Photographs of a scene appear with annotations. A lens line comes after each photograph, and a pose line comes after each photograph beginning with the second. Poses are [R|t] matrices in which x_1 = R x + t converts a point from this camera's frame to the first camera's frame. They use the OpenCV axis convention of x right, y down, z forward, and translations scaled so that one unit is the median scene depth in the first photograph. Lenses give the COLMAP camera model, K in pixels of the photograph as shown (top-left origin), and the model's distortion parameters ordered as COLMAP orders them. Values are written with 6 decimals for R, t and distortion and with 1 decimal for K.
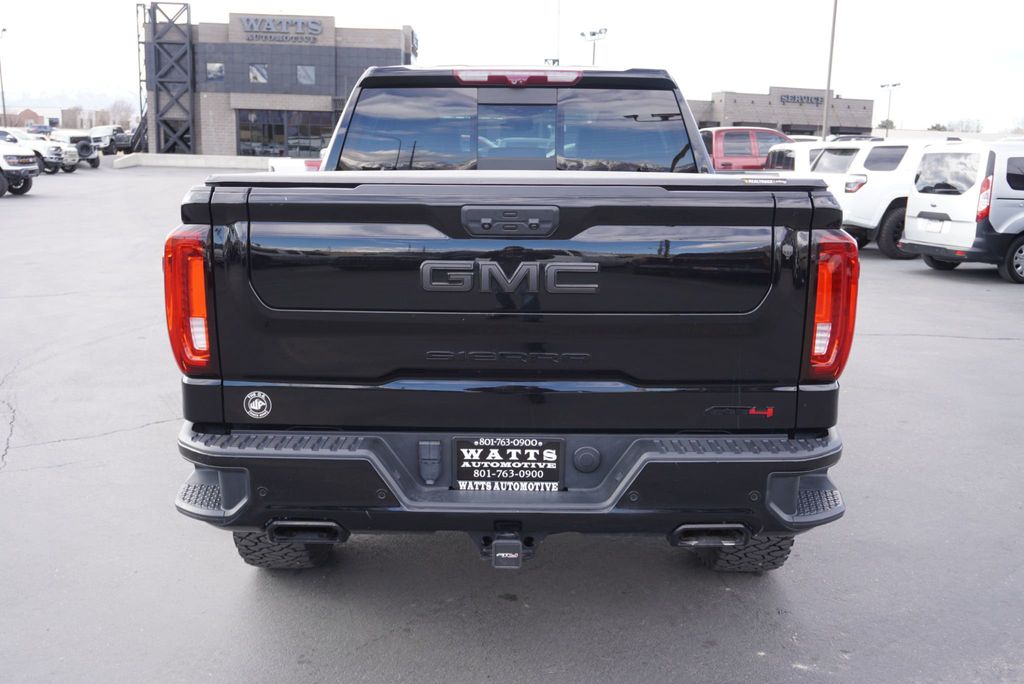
lens RADIAL K [[989.8, 0, 514.1], [0, 989.8, 343.7], [0, 0, 1]] dist [0.010941, 0.015414]
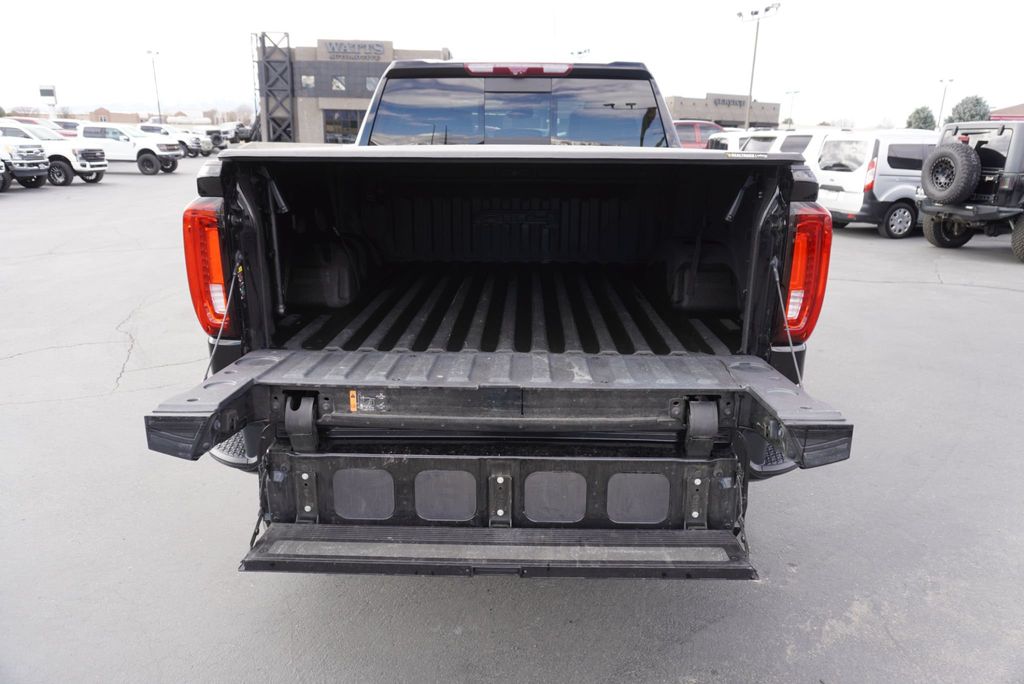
lens RADIAL K [[690.3, 0, 515.5], [0, 690.3, 341.0], [0, 0, 1]] dist [-0.038138, 0.034857]
pose [[0.999950, 0.002314, -0.009680, 0.009107], [-0.001411, 0.995738, 0.092216, -0.020663], [0.009853, -0.092198, 0.995692, 0.152817]]
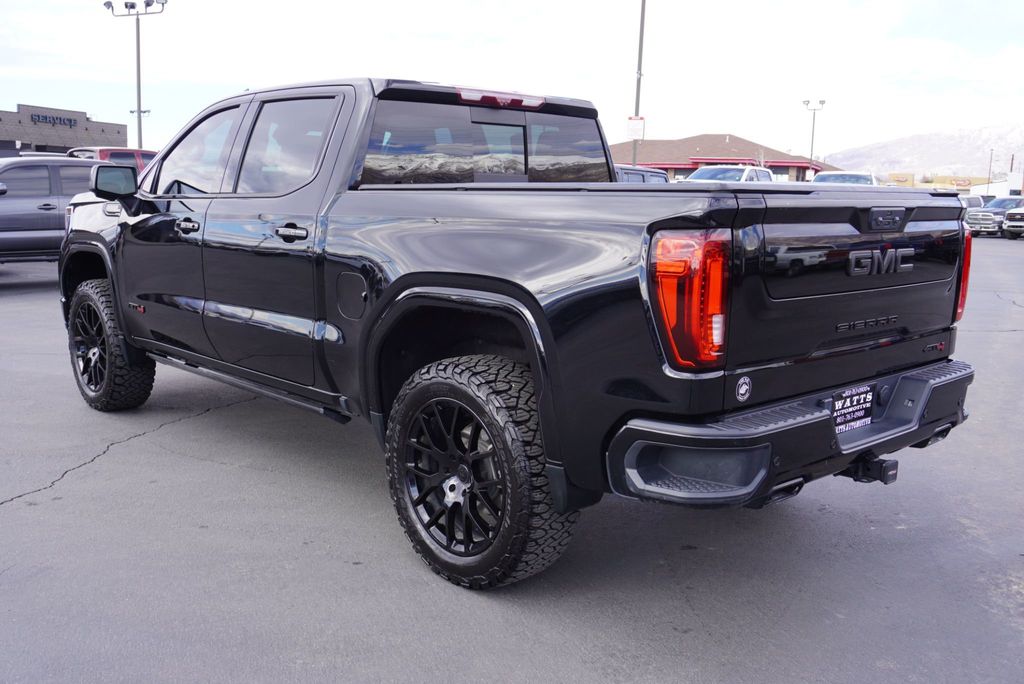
lens RADIAL K [[962.1, 0, 510.4], [0, 962.1, 343.1], [0, 0, 1]] dist [0.011365, 0.007529]
pose [[0.729250, -0.106006, 0.675986, -0.729762], [0.118756, 0.992542, 0.027533, -0.031421], [-0.673863, 0.060199, 0.736400, 0.232111]]
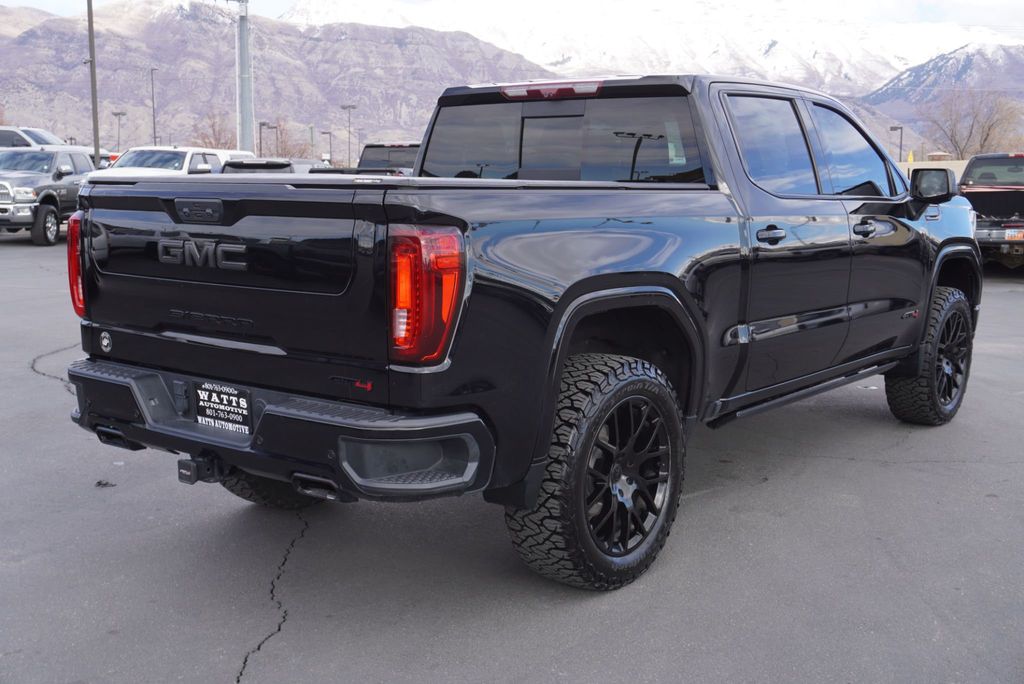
lens RADIAL K [[1157.3, 0, 509.7], [0, 1157.3, 341.8], [0, 0, 1]] dist [0.013152, 0.023017]
pose [[0.792150, 0.083131, -0.604638, 0.721185], [-0.112552, 0.993587, -0.010850, 0.009643], [0.599859, 0.076648, 0.796426, 0.031101]]
